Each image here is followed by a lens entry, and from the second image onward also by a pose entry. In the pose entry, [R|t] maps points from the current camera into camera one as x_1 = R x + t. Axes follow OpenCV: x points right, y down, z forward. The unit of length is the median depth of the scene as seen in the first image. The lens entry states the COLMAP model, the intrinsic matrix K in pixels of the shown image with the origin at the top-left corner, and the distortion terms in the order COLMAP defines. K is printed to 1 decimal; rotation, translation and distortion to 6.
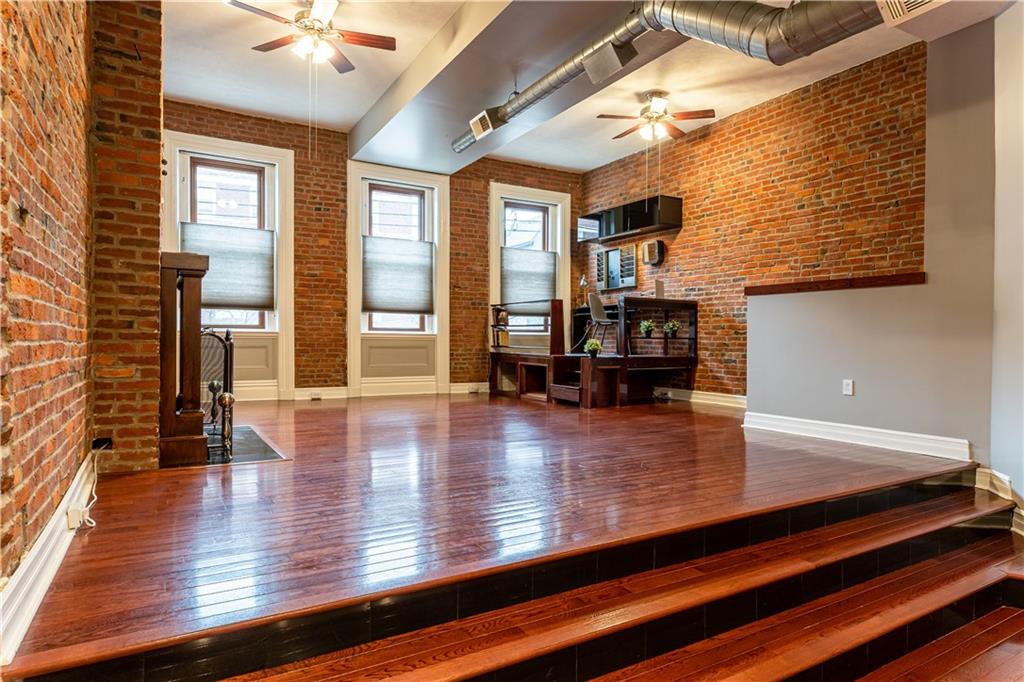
lens RADIAL K [[593.7, 0, 512.9], [0, 593.7, 342.9], [0, 0, 1]] dist [0.002902, -0.002756]
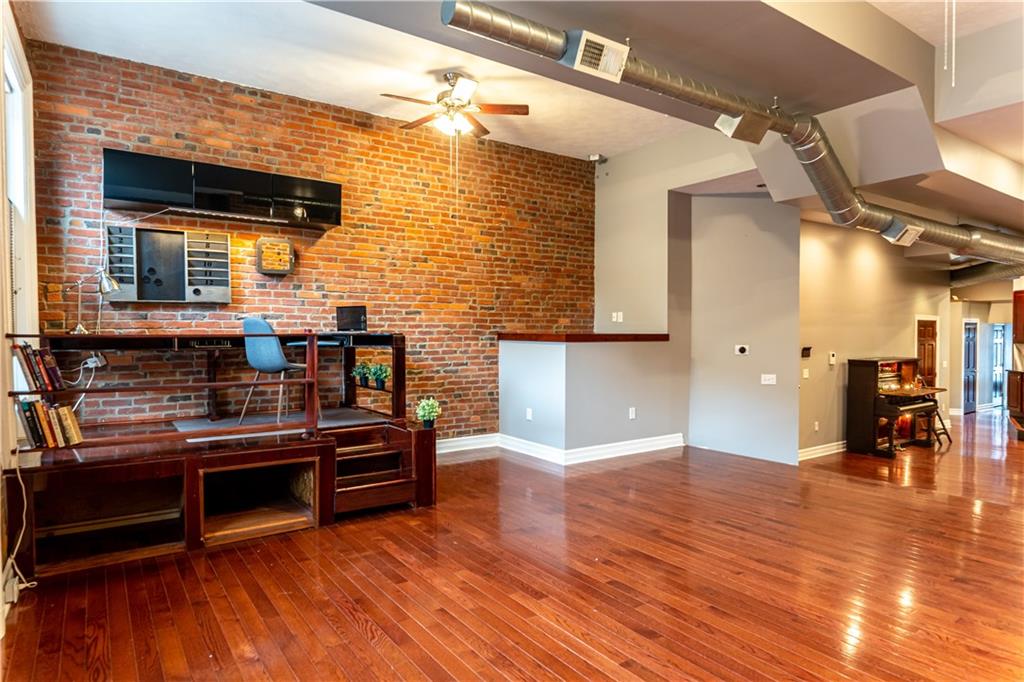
lens RADIAL K [[593.7, 0, 512.4], [0, 593.7, 341.9], [0, 0, 1]] dist [0.002902, -0.002756]
pose [[-0.080791, -0.022636, 0.996474, -0.463155], [0.007142, 0.999703, 0.023289, -0.074181], [-0.996706, 0.008998, -0.080605, 0.830066]]
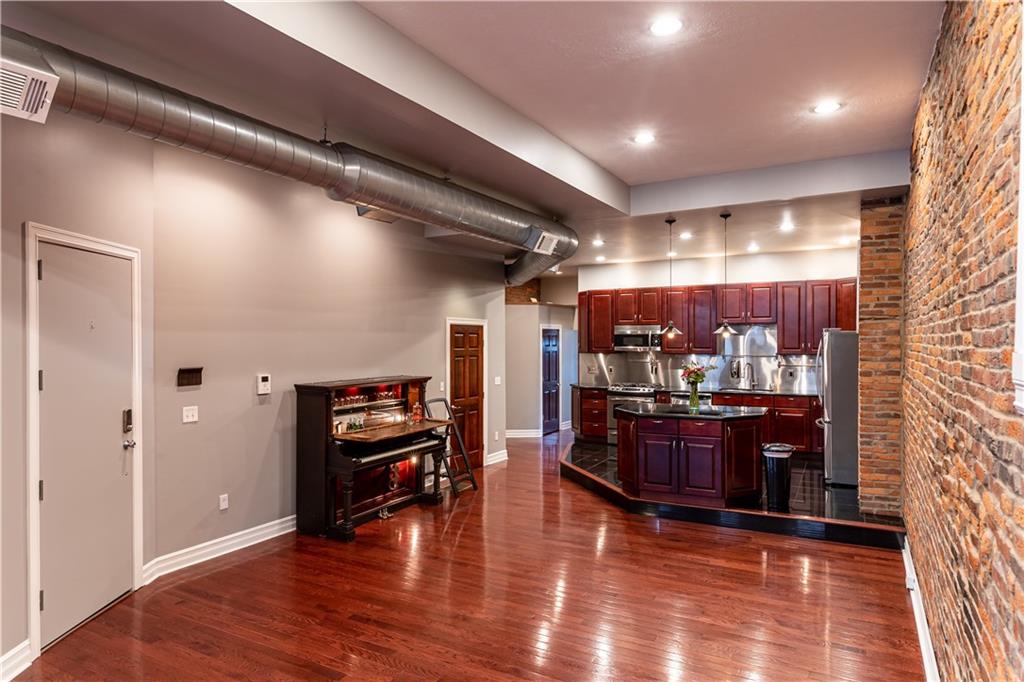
lens RADIAL K [[593.7, 0, 514.5], [0, 593.7, 340.1], [0, 0, 1]] dist [0.002902, -0.002756]
pose [[-0.501523, -0.004656, 0.865132, -0.130319], [0.006371, 0.999939, 0.009075, -0.067755], [-0.865121, 0.010063, -0.501463, 0.226571]]
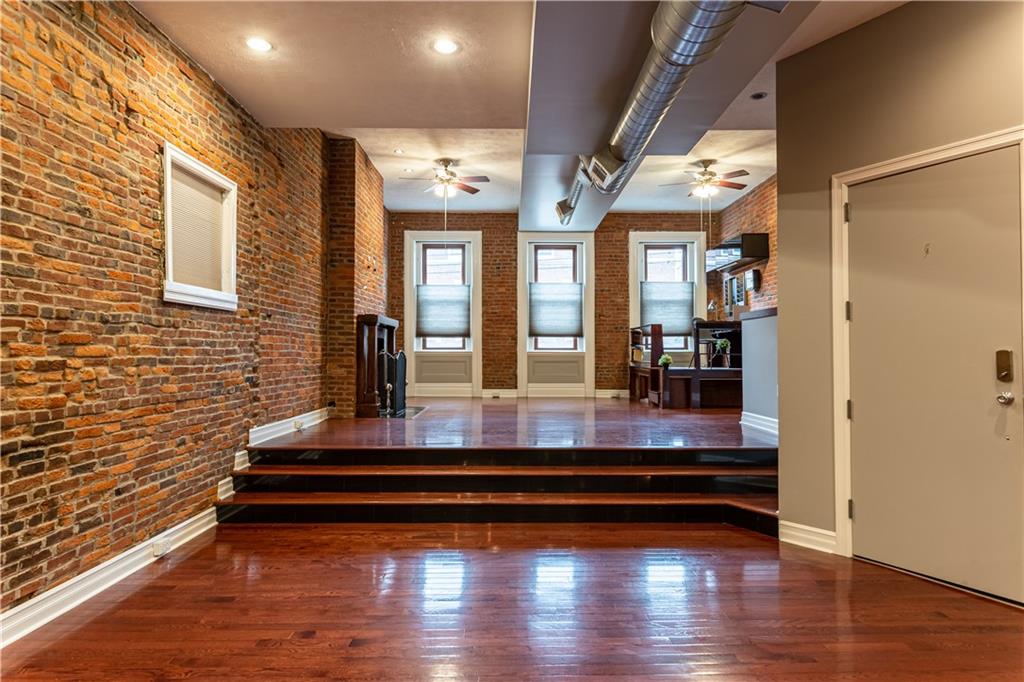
lens RADIAL K [[593.7, 0, 515.1], [0, 593.7, 341.6], [0, 0, 1]] dist [0.002902, -0.002756]
pose [[0.868557, -0.017582, -0.495277, 0.425048], [0.001894, 0.999481, -0.032159, 0.004516], [0.495585, 0.026994, 0.868140, -0.246158]]
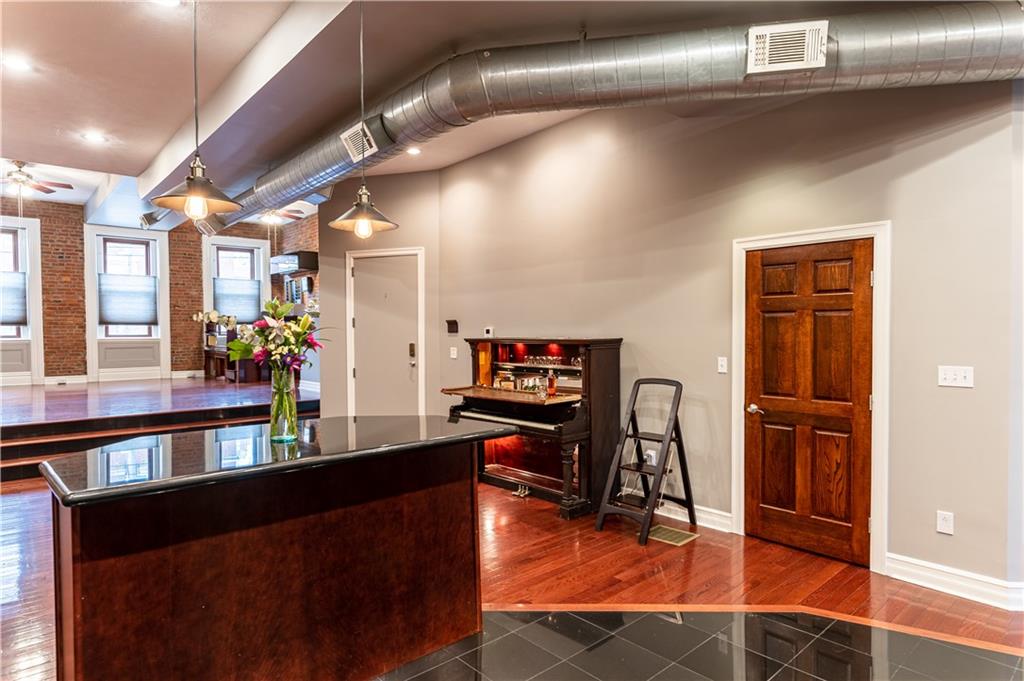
lens RADIAL K [[593.7, 0, 514.3], [0, 593.7, 341.8], [0, 0, 1]] dist [0.002902, -0.002756]
pose [[0.981136, -0.017410, 0.192534, 0.491303], [0.015099, 0.999795, 0.013461, -0.014369], [-0.192729, -0.010300, 0.981198, -0.678686]]
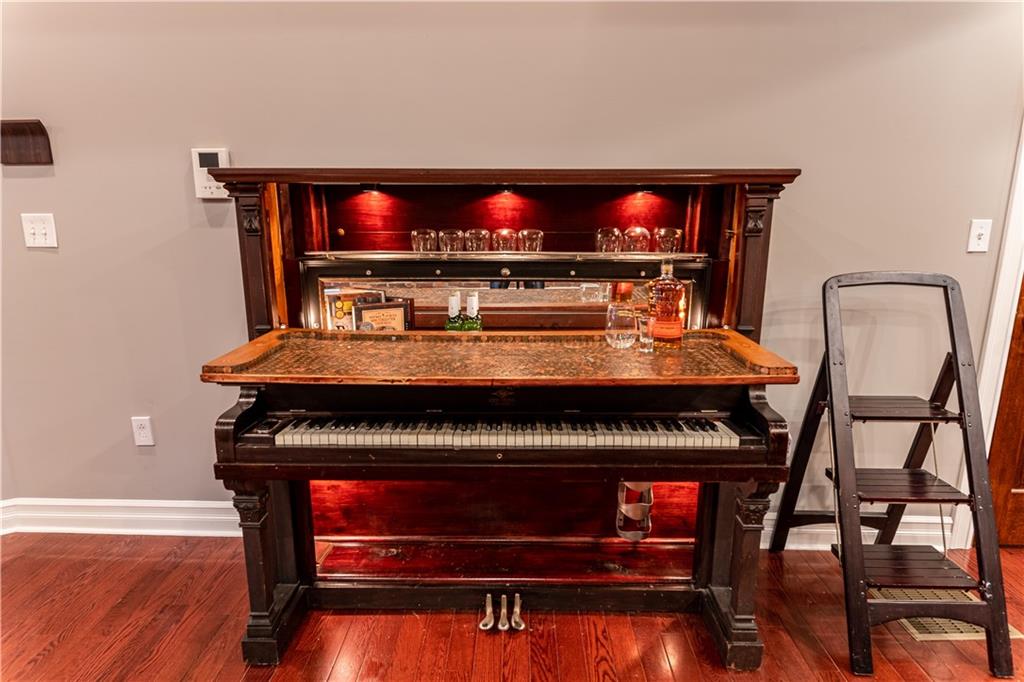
lens RADIAL K [[593.7, 0, 516.4], [0, 593.7, 337.5], [0, 0, 1]] dist [0.002902, -0.002756]
pose [[0.545383, -0.179505, 0.818740, 0.455930], [0.009960, 0.978118, 0.207814, 0.006275], [-0.838128, -0.105183, 0.535236, -0.136890]]
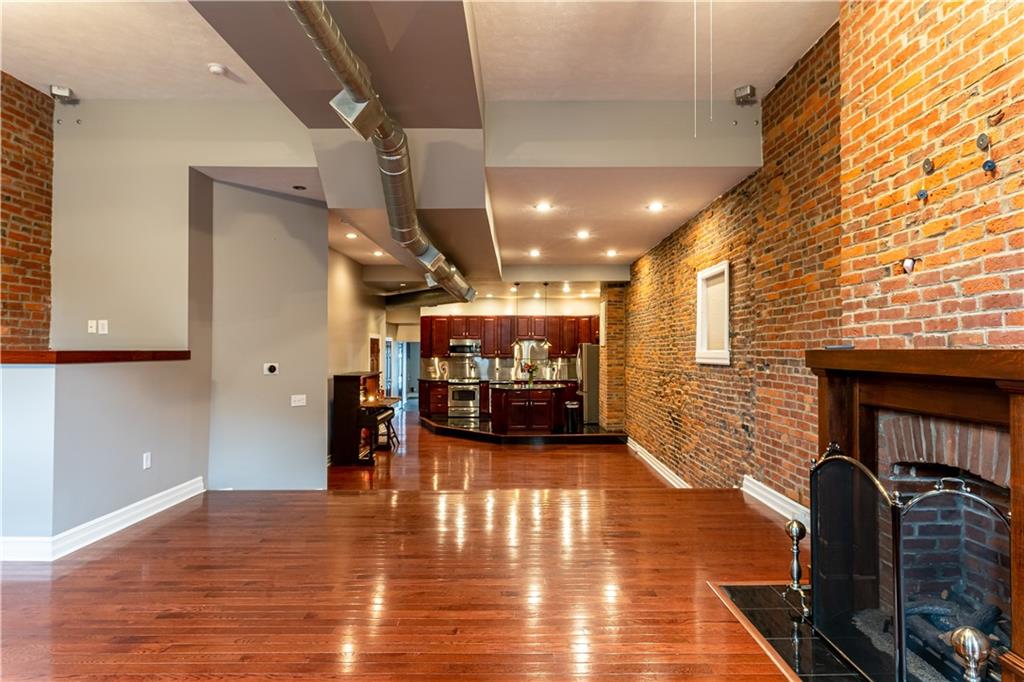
lens RADIAL K [[593.7, 0, 517.0], [0, 593.7, 340.7], [0, 0, 1]] dist [0.002902, -0.002756]
pose [[-0.865760, -0.001149, 0.500458, -0.277898], [-0.003820, 0.999983, -0.004312, -0.073778], [-0.500444, -0.005644, -0.865750, 0.928201]]
